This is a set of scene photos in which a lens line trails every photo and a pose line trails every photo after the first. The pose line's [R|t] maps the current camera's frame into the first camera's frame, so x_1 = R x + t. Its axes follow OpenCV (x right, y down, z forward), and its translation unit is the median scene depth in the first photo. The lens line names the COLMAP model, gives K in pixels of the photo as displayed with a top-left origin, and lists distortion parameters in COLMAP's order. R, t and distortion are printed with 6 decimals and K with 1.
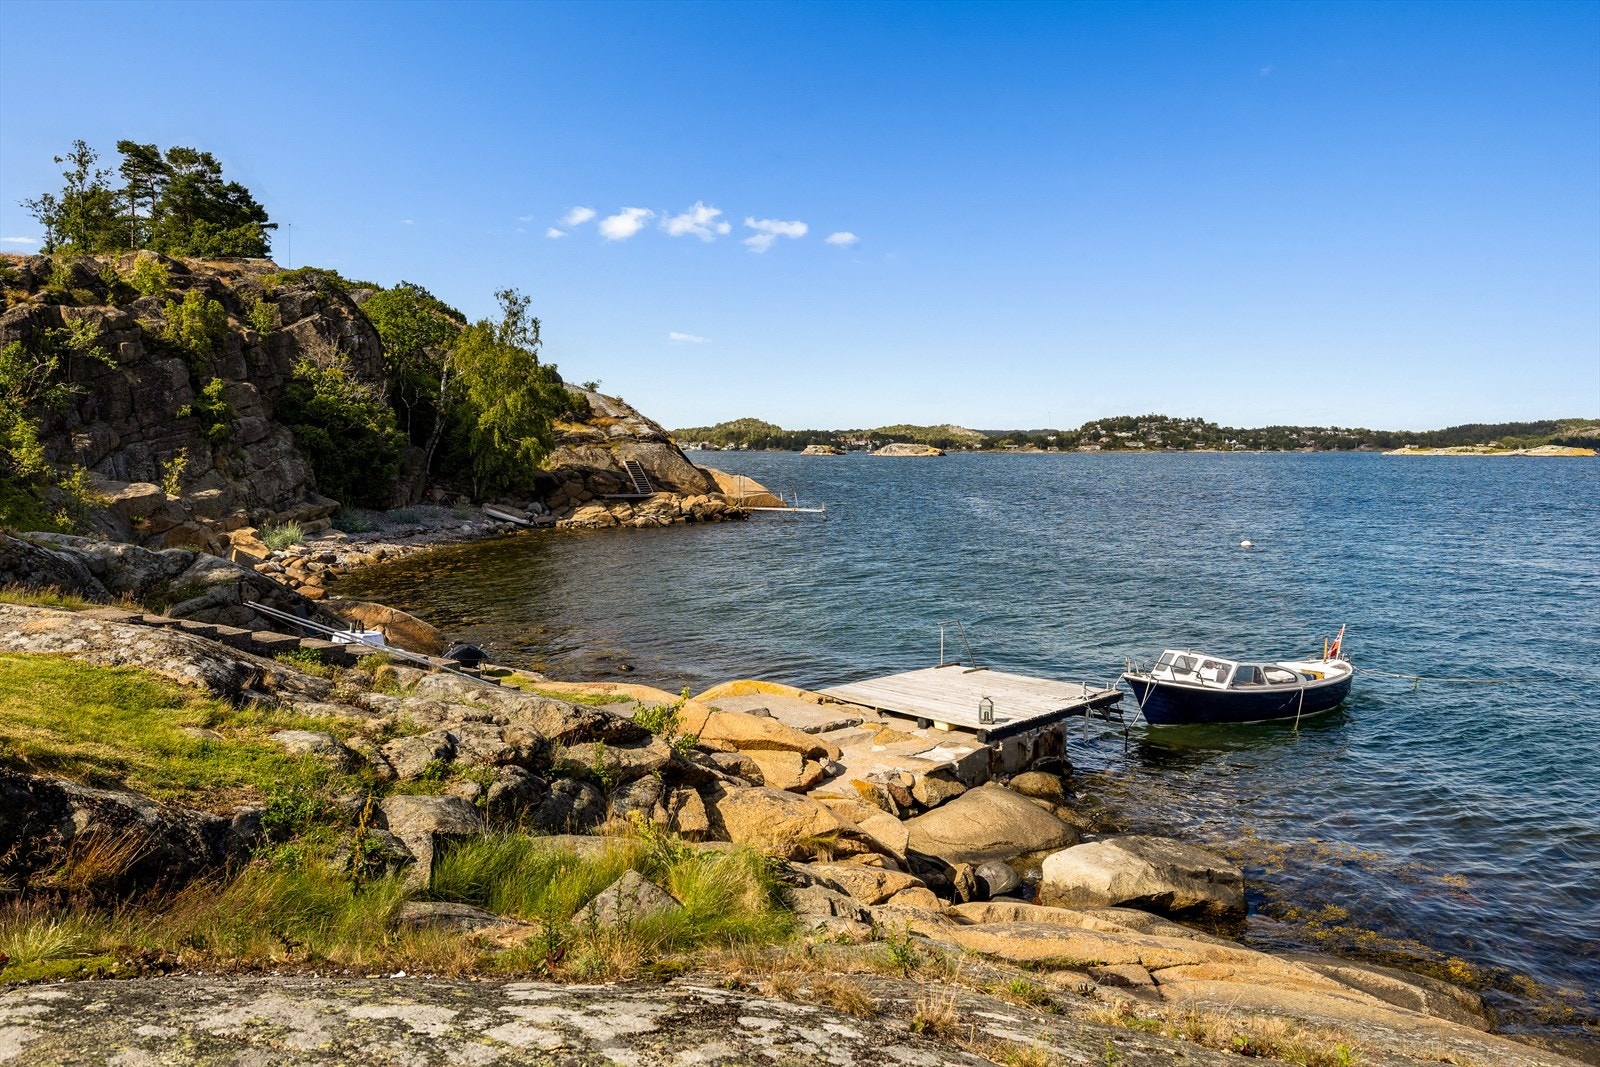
lens RADIAL K [[1189.9, 0, 803.9], [0, 1189.9, 535.8], [0, 0, 1]] dist [0.001431, 0.000780]
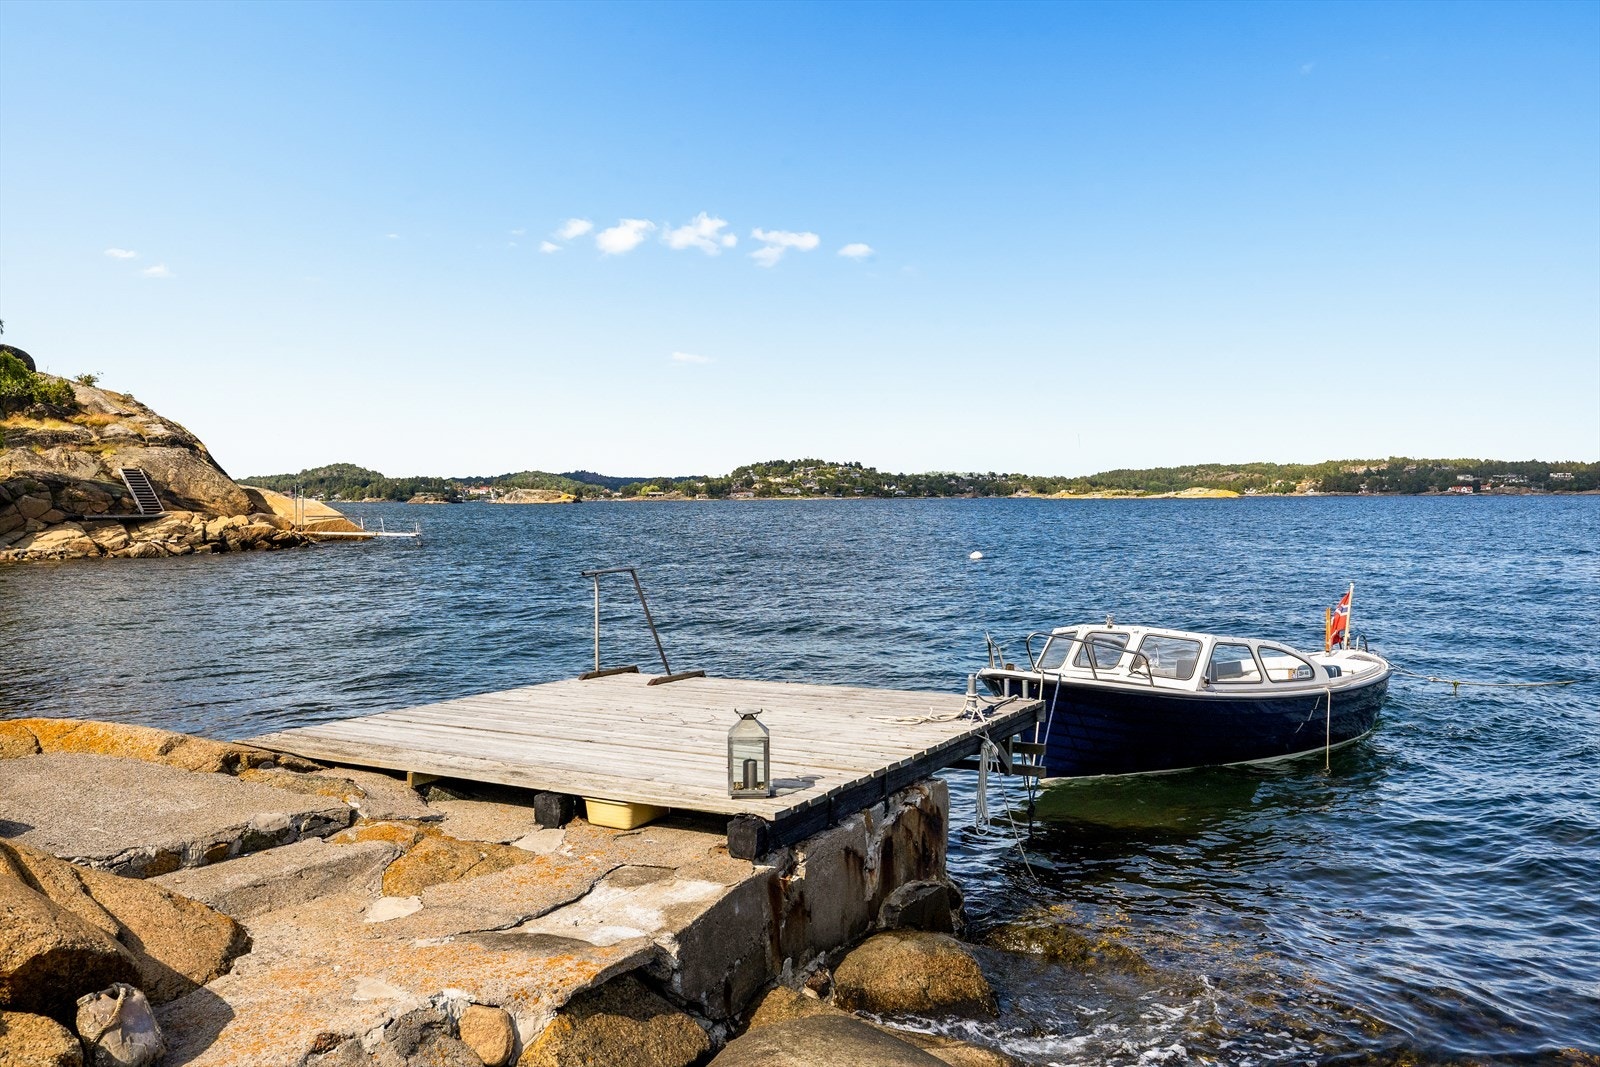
lens RADIAL K [[1360.2, 0, 801.9], [0, 1360.2, 537.8], [0, 0, 1]] dist [-0.000480, 0.009140]
pose [[0.961275, -0.014764, 0.275194, 0.019819], [0.026738, 0.998849, -0.039812, 0.030561], [-0.274290, 0.045629, 0.960564, 0.190025]]
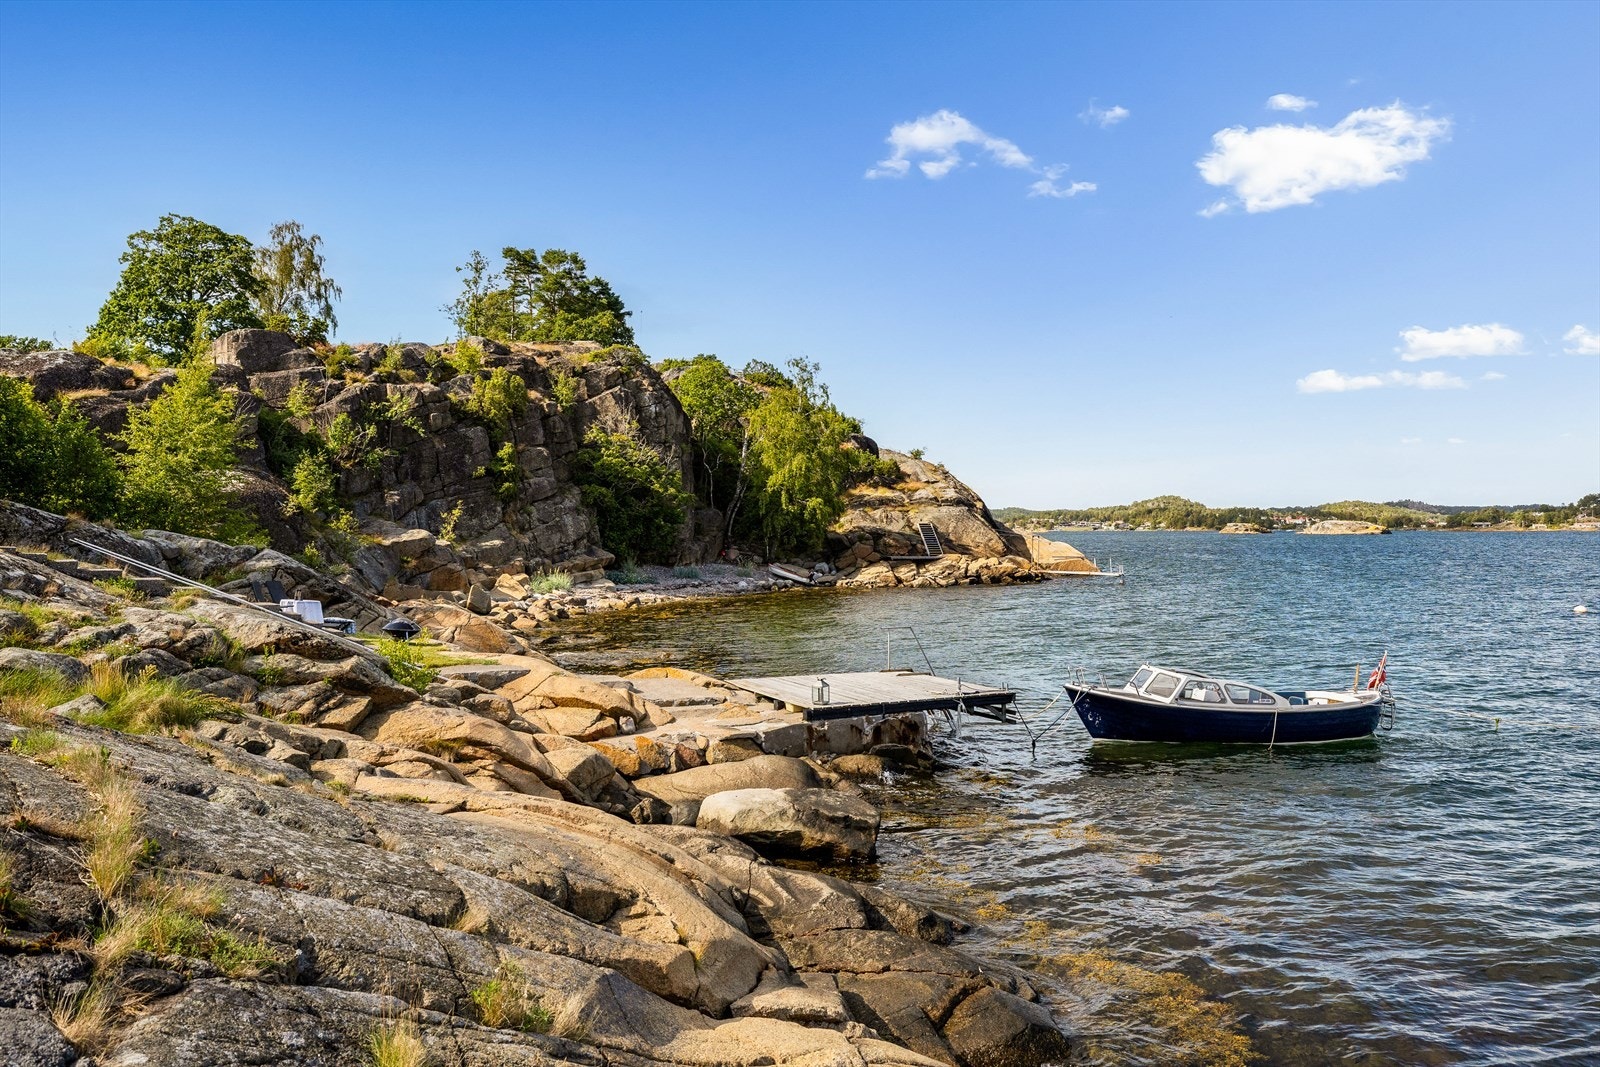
lens RADIAL K [[1237.4, 0, 807.5], [0, 1237.4, 529.0], [0, 0, 1]] dist [-0.000270, 0.001939]
pose [[0.946218, -0.003579, -0.323509, 0.145943], [-0.020001, 0.997379, -0.069534, 0.023777], [0.322910, 0.072265, 0.943667, -0.010091]]
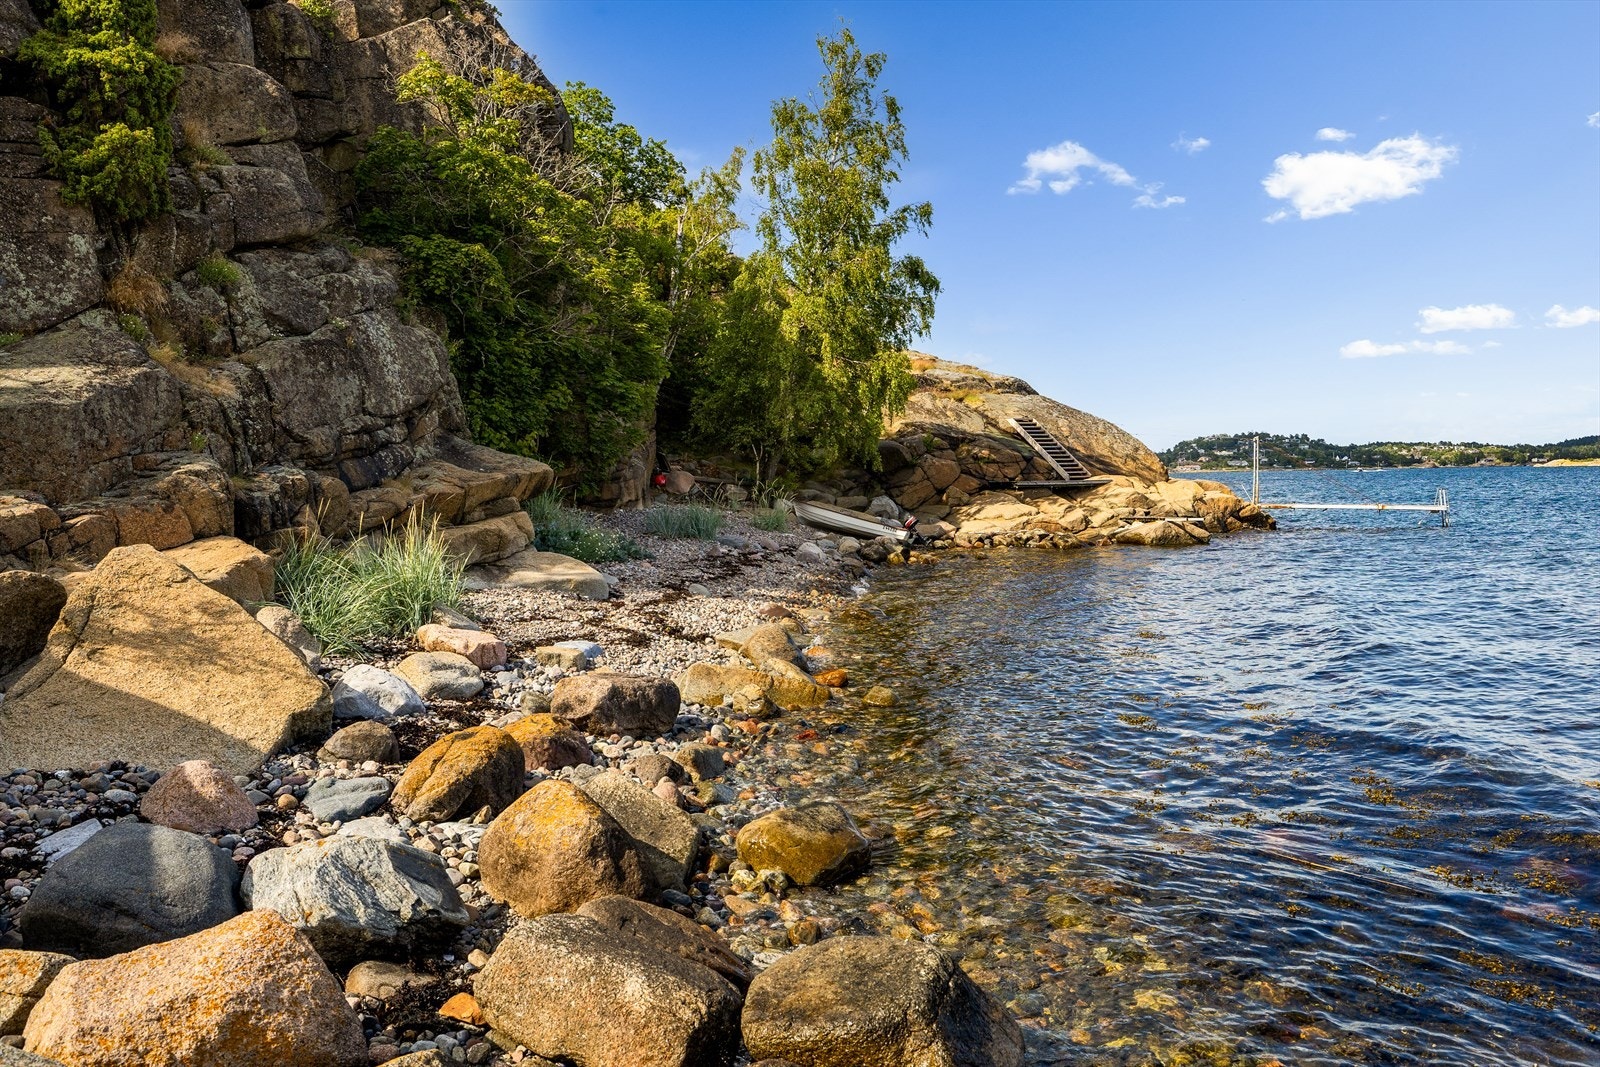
lens RADIAL K [[1237.4, 0, 803.7], [0, 1237.4, 531.5], [0, 0, 1]] dist [-0.000270, 0.001939]
pose [[0.998011, -0.017015, -0.060705, -0.315694], [0.015261, 0.999456, -0.029235, -0.000598], [0.061169, 0.028251, 0.997728, 0.708501]]
